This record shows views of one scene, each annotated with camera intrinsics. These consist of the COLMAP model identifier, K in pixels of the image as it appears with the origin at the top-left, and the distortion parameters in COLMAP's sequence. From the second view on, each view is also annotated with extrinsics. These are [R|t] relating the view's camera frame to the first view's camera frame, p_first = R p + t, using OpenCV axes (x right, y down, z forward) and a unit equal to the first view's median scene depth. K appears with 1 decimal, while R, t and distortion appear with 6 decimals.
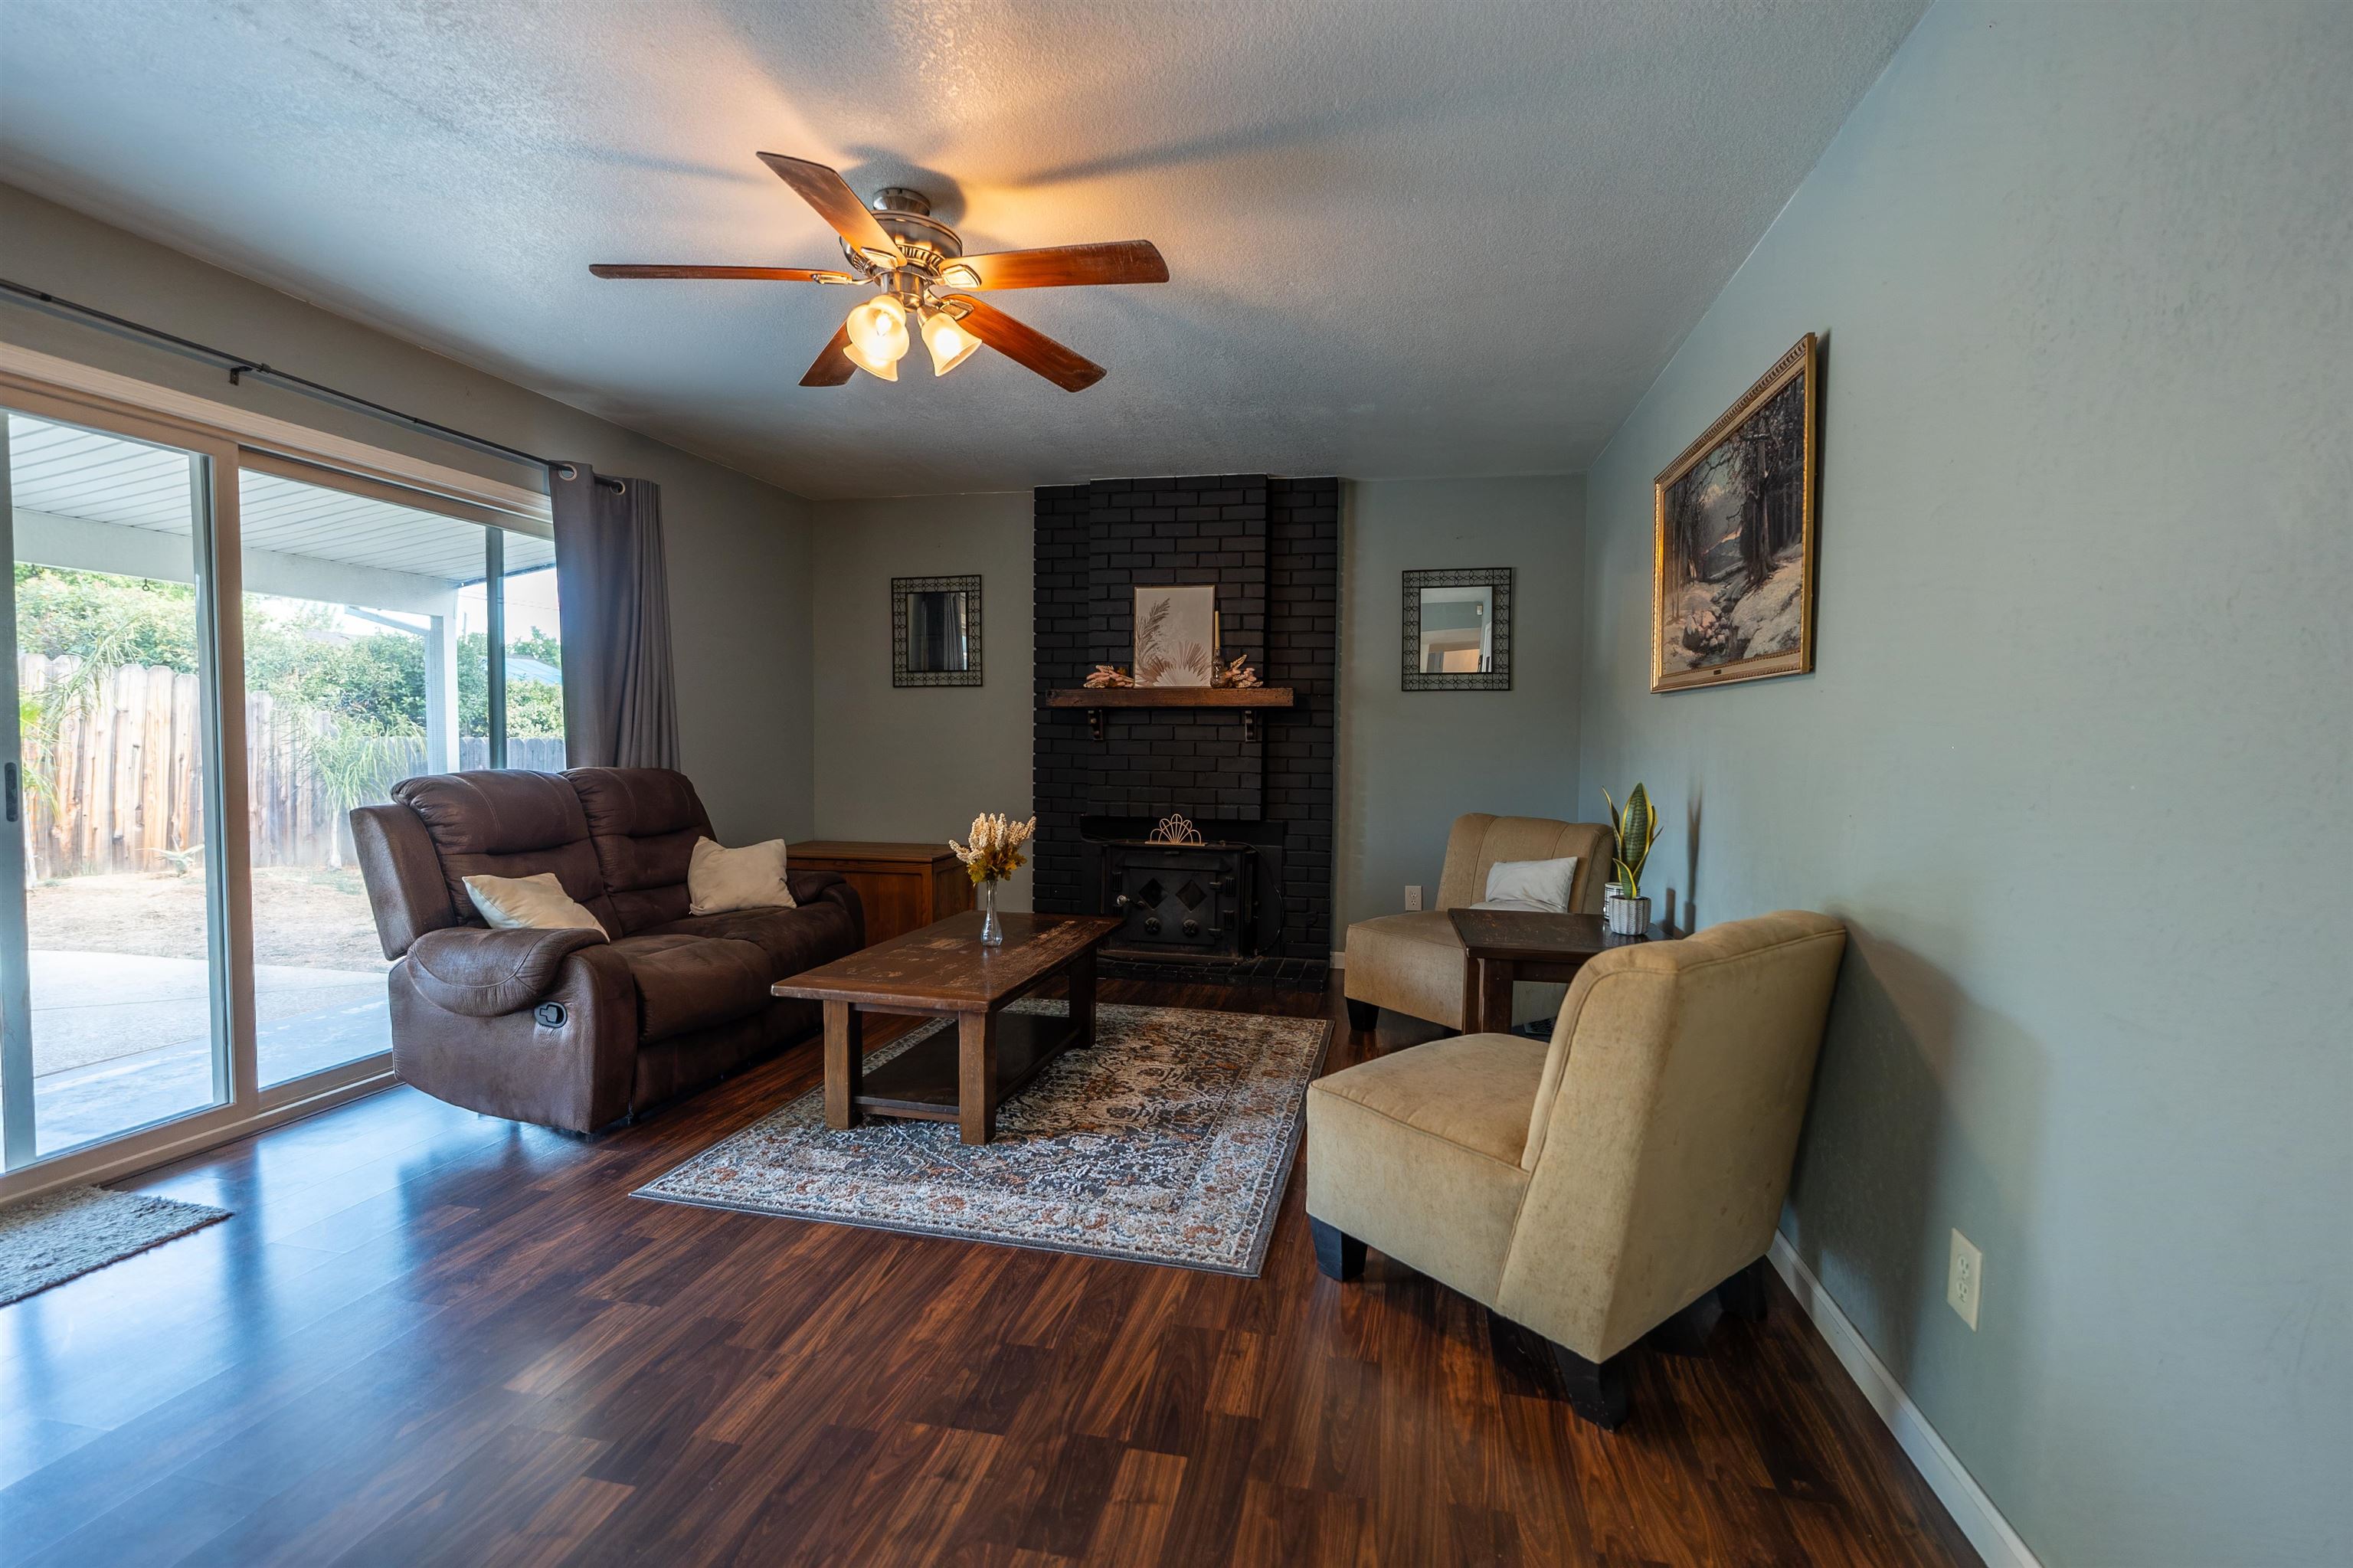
lens RADIAL K [[1075.8, 0, 1174.8], [0, 1075.8, 787.5], [0, 0, 1]] dist [-0.010731, 0.000021]
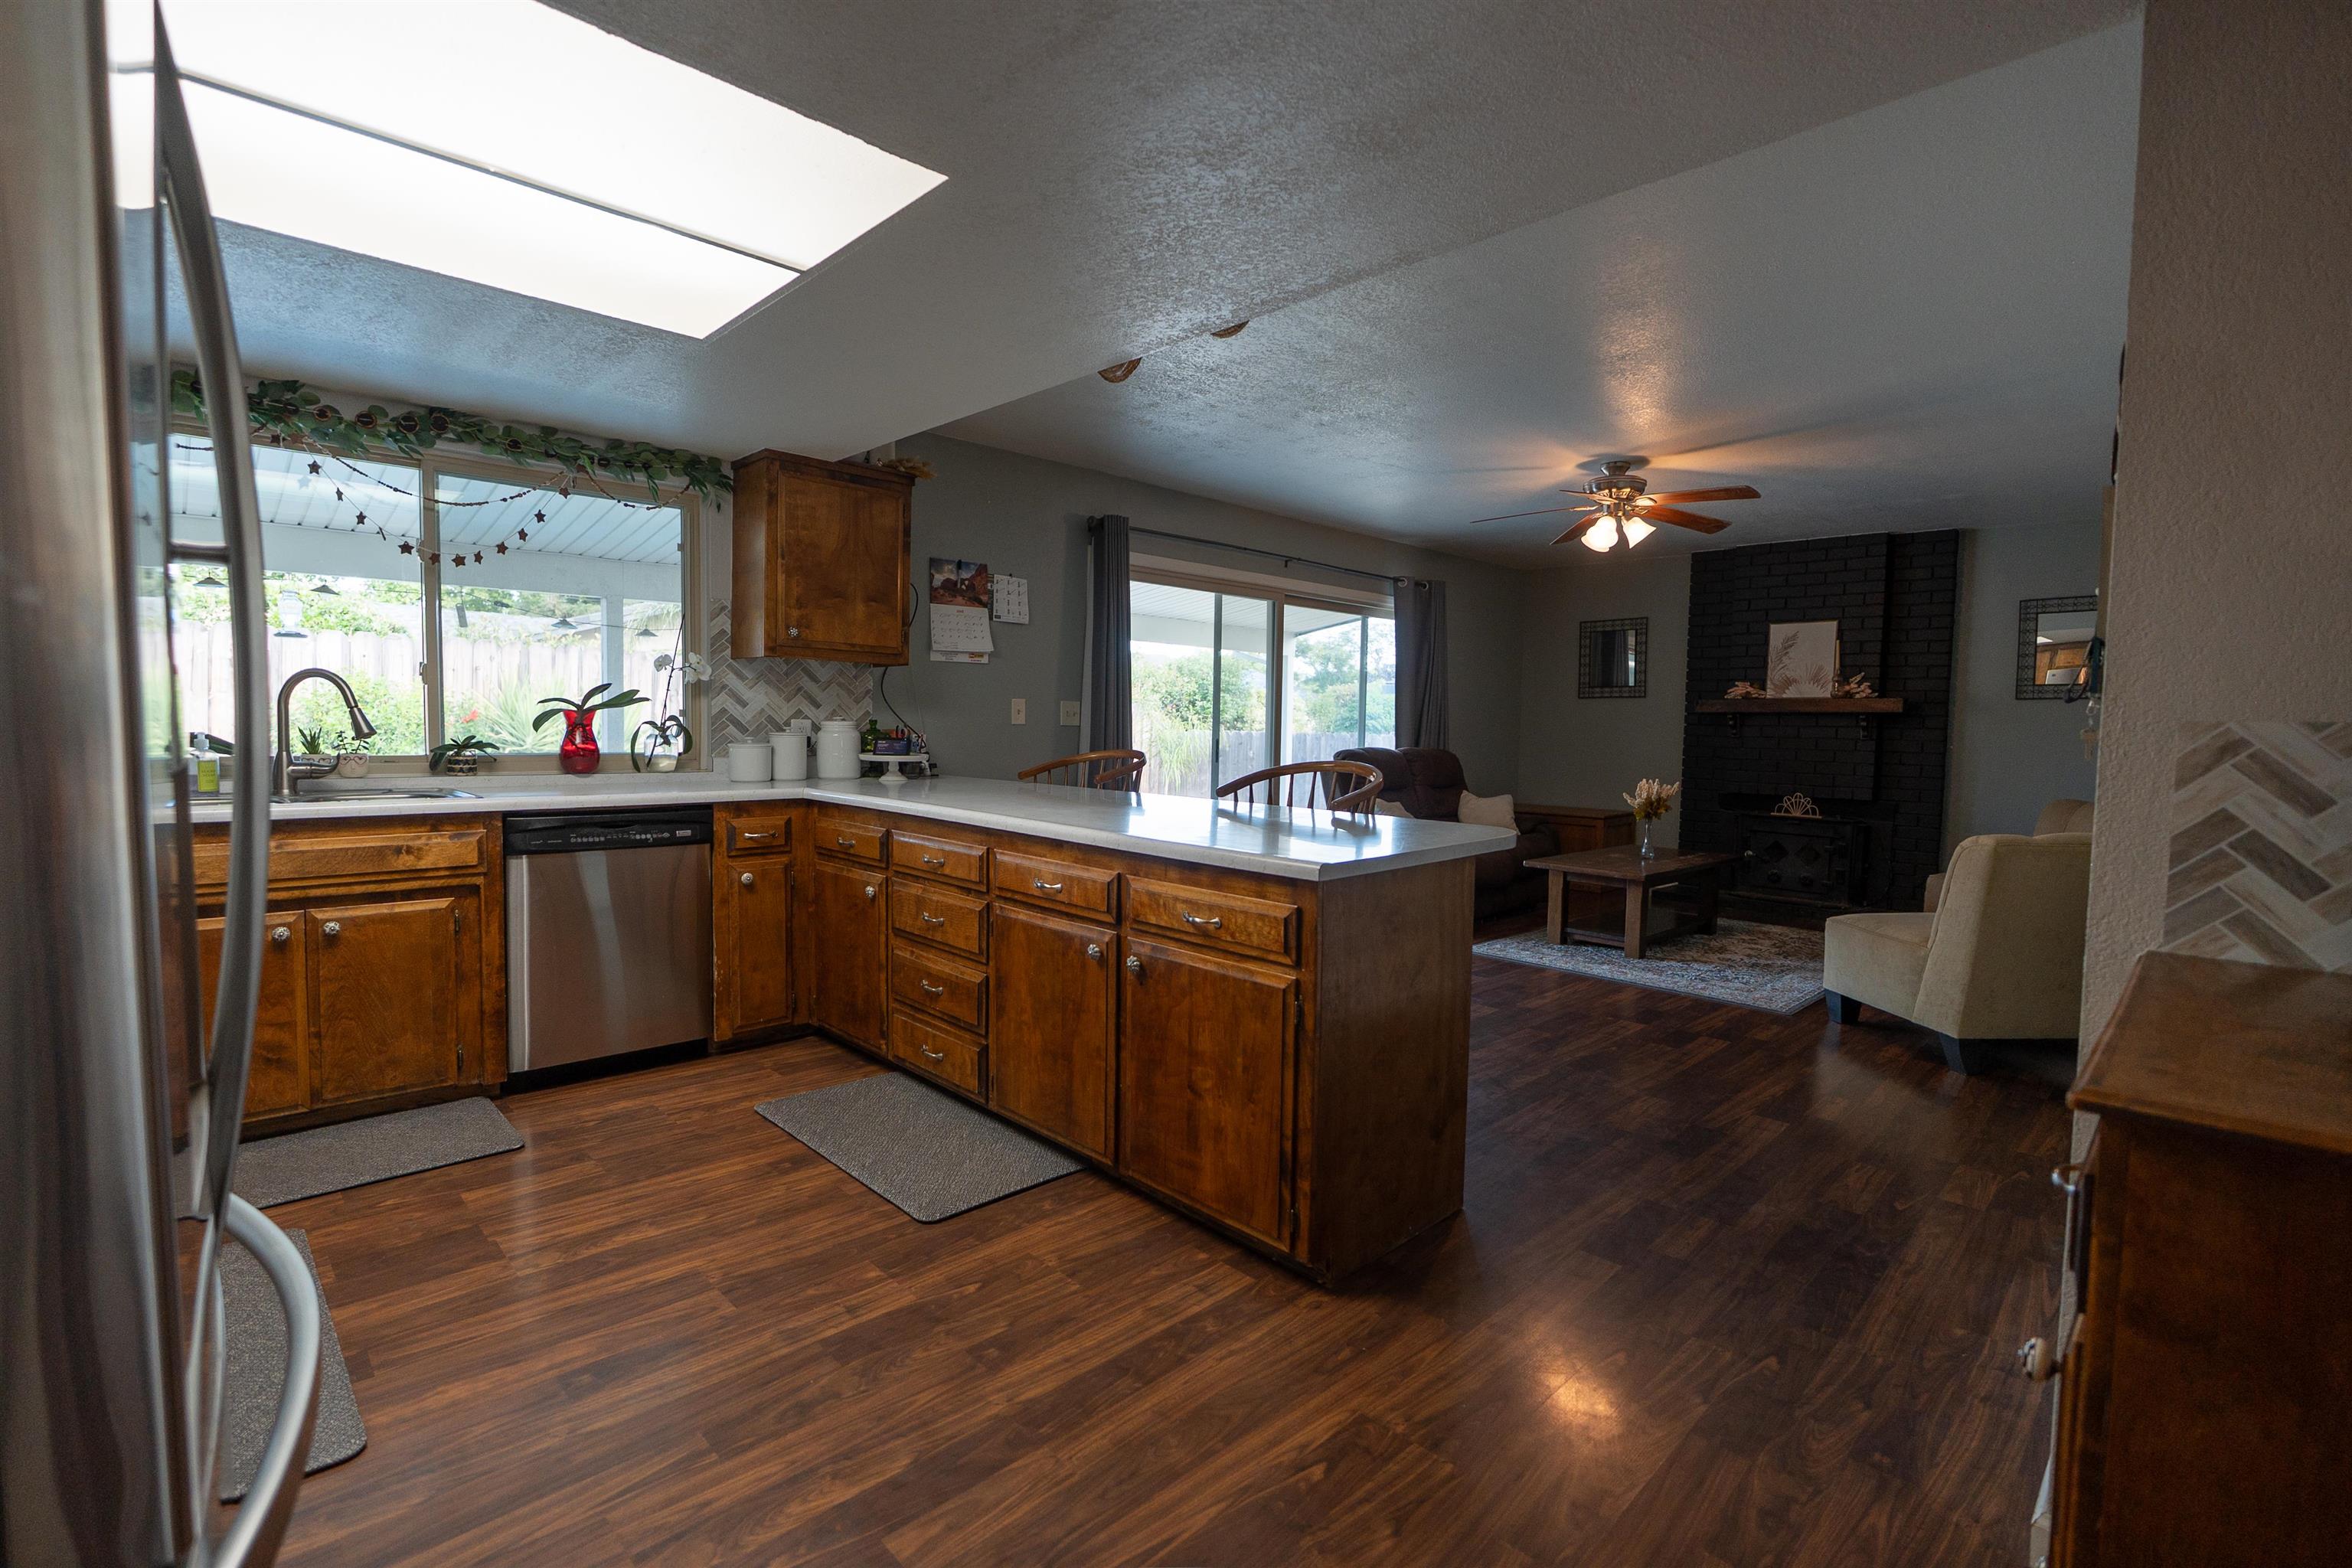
lens RADIAL K [[1075.3, 0, 1174.3], [0, 1075.3, 787.5], [0, 0, 1]] dist [-0.010731, 0.000021]
pose [[0.834558, 0.037508, -0.549642, 0.108031], [-0.036439, 0.999253, 0.012862, 0.036330], [0.549714, 0.009294, 0.835301, -0.668719]]
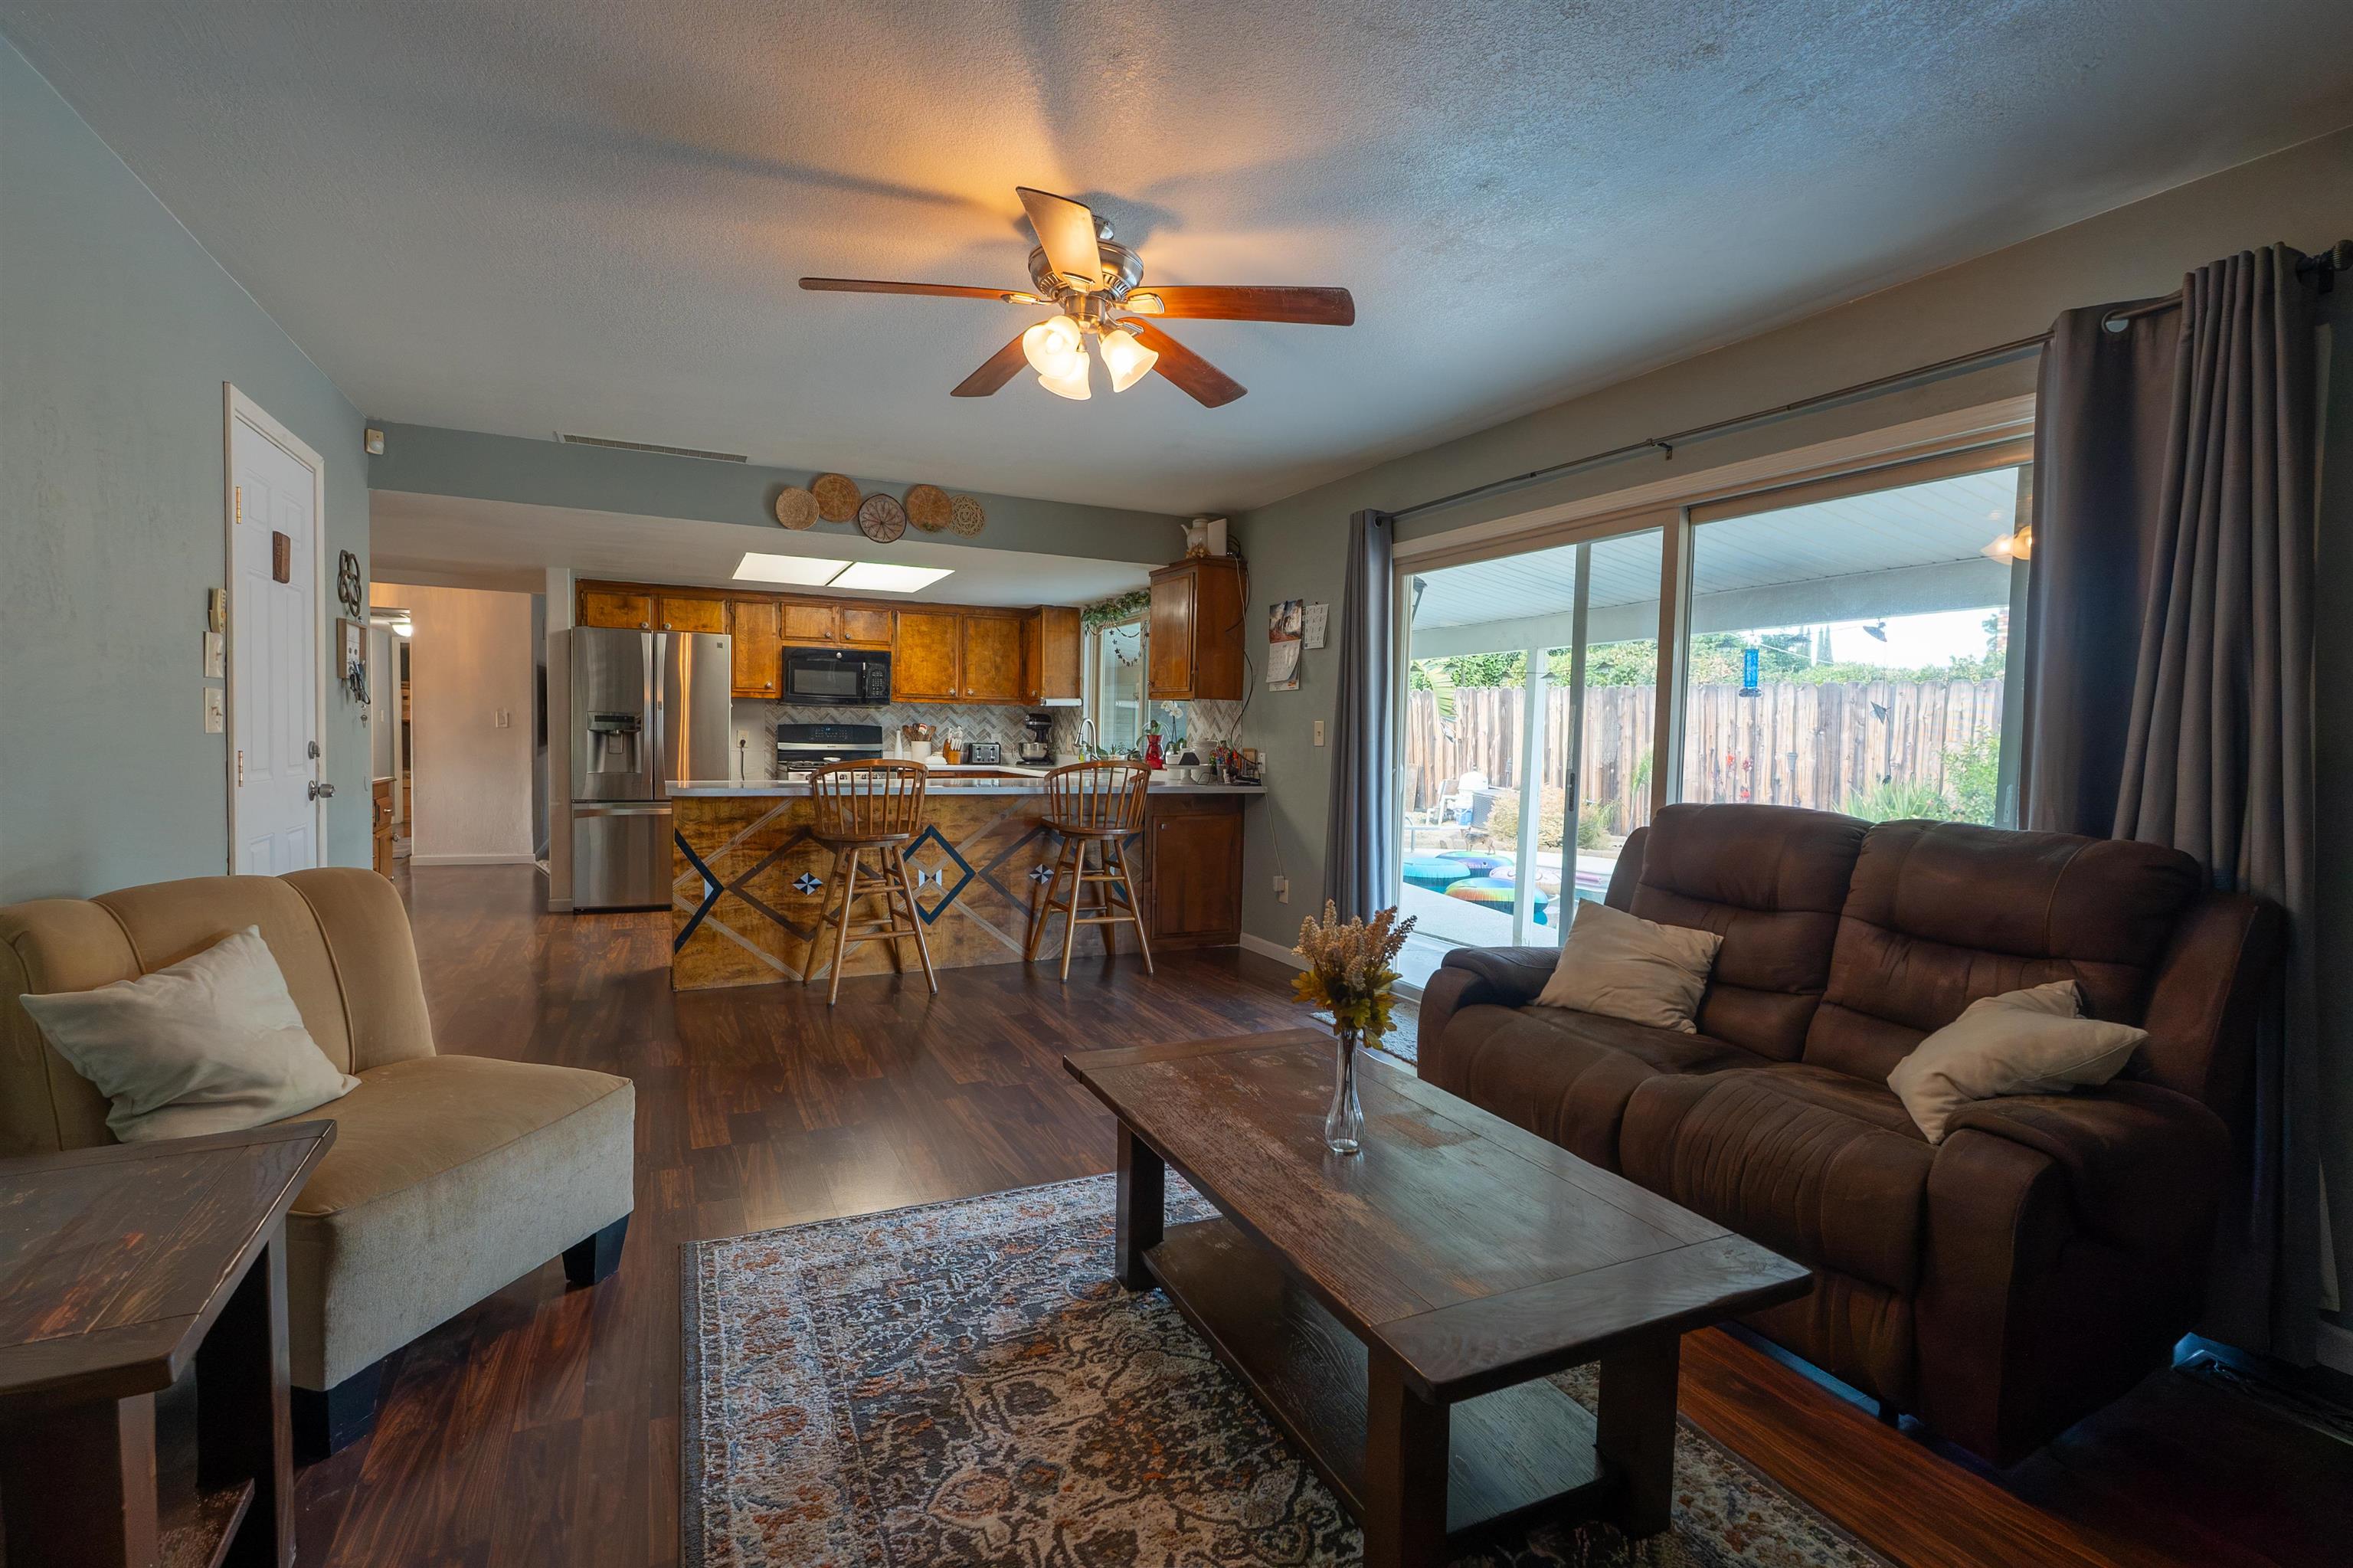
lens RADIAL K [[1075.8, 0, 1174.8], [0, 1075.8, 787.5], [0, 0, 1]] dist [-0.010731, 0.000021]
pose [[-0.791575, -0.002002, -0.611069, 0.184553], [-0.066144, 0.994400, 0.082425, -0.056220], [0.607482, 0.105664, -0.787274, 1.138102]]
